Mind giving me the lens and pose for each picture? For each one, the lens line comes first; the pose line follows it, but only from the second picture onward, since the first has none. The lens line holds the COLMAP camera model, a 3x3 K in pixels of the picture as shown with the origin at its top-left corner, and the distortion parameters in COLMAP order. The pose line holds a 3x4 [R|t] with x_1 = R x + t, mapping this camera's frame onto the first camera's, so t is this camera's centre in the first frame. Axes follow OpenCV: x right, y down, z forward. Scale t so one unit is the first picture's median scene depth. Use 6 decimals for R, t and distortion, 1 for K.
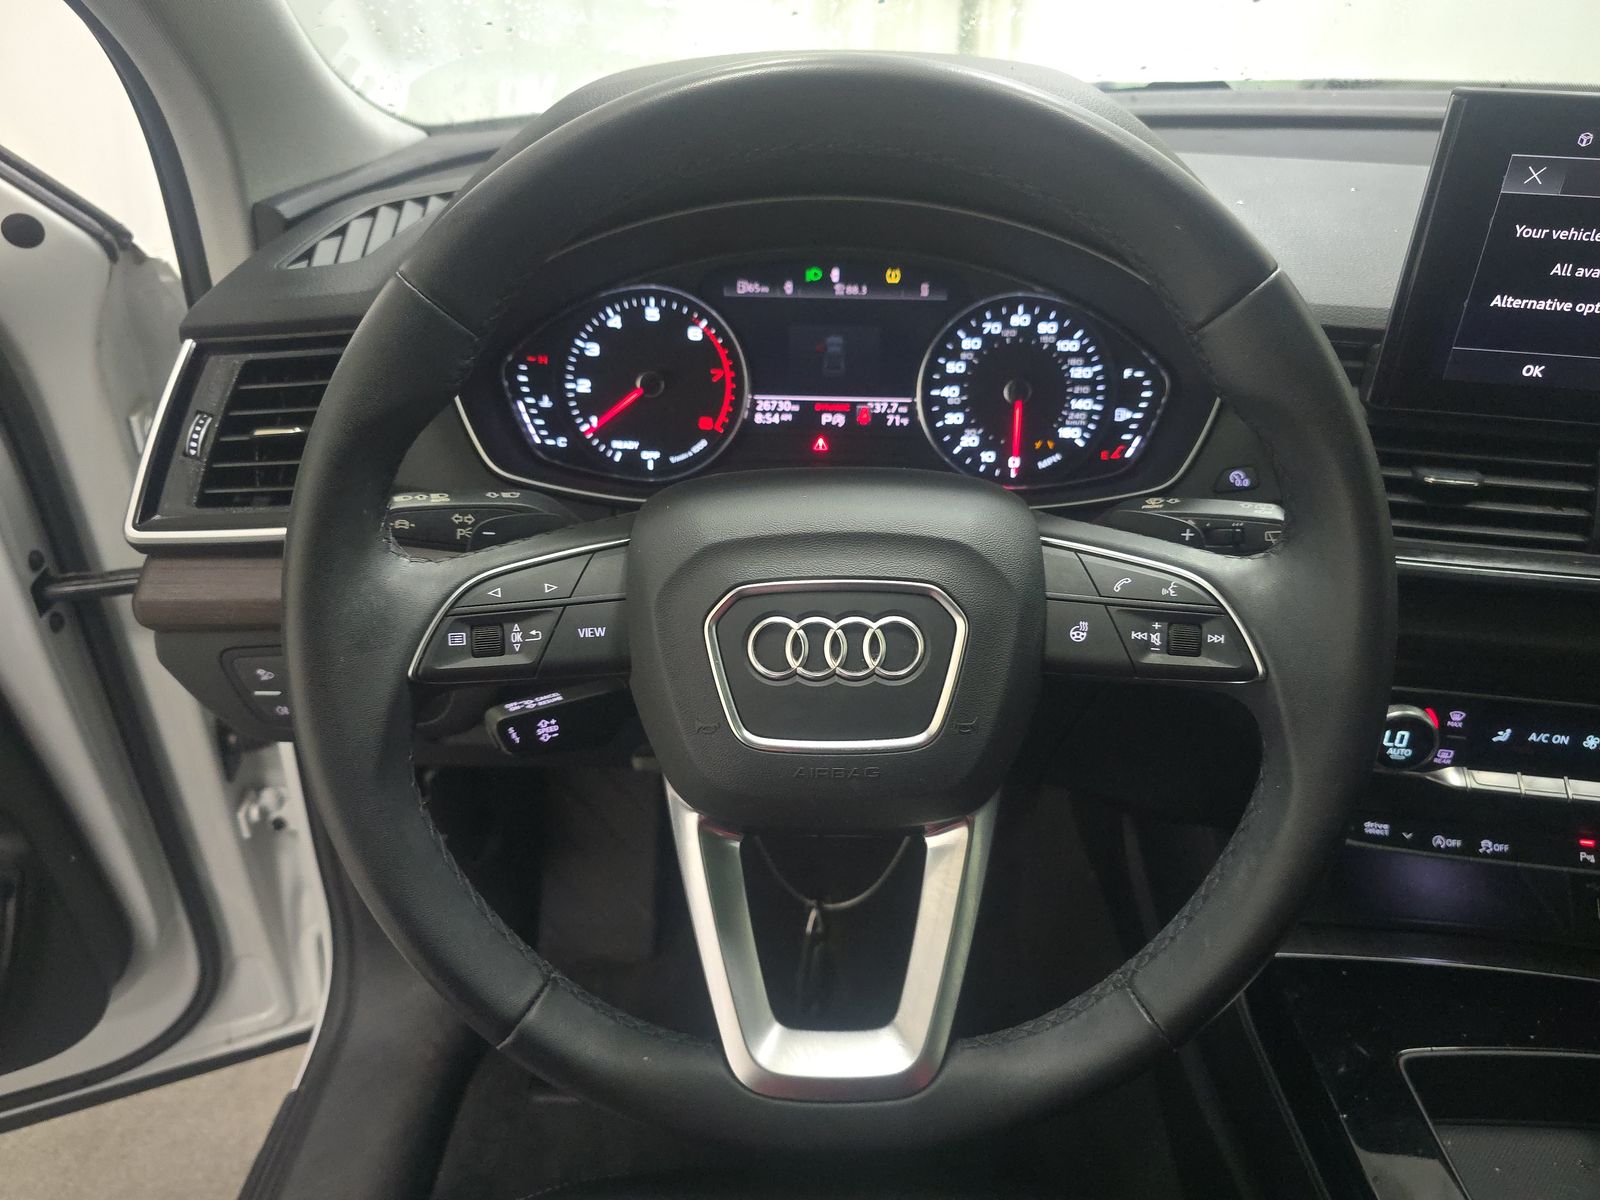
lens RADIAL K [[1087.8, 0, 801.4], [0, 1087.8, 595.7], [0, 0, 1]] dist [0.010715, -0.014330]
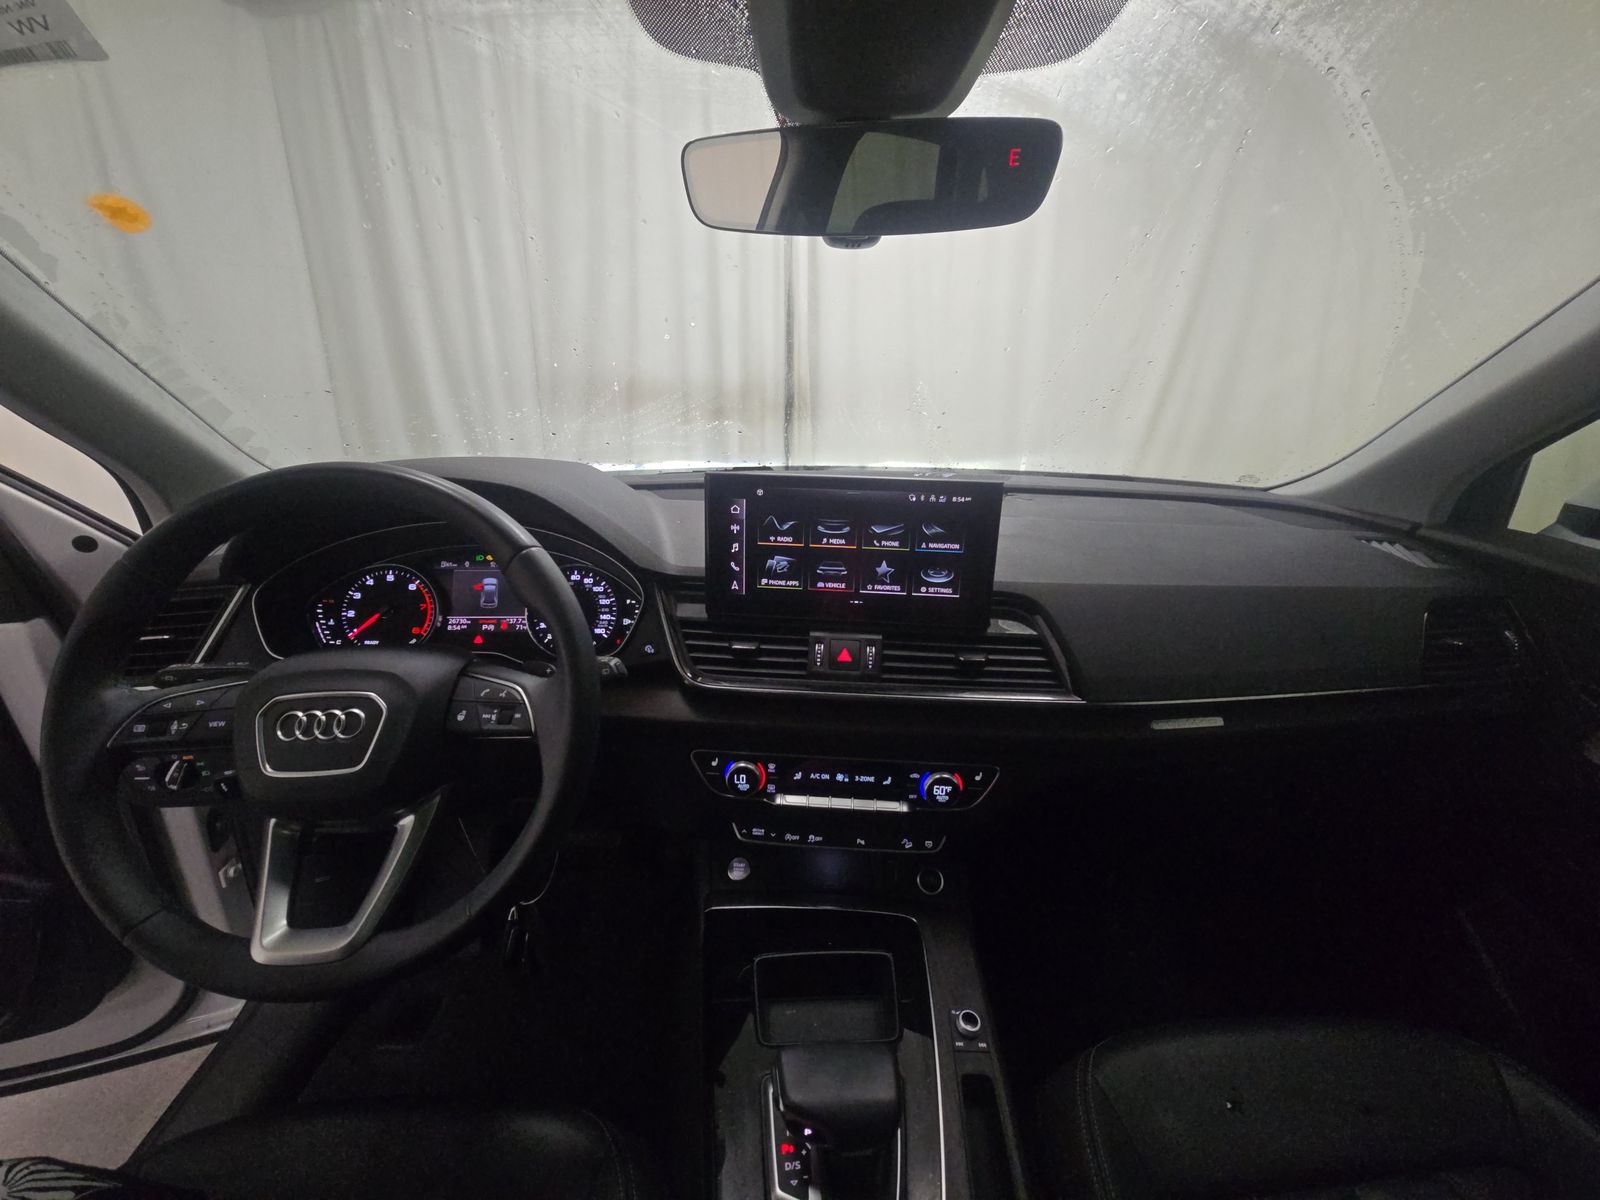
lens RADIAL K [[644.6, 0, 798.6], [0, 644.6, 604.5], [0, 0, 1]] dist [0.002523, 0.001096]
pose [[0.998123, -0.021657, 0.057291, 0.548170], [0.033893, 0.974427, -0.222135, 0.080134], [-0.051015, 0.223659, 0.973331, -0.190226]]
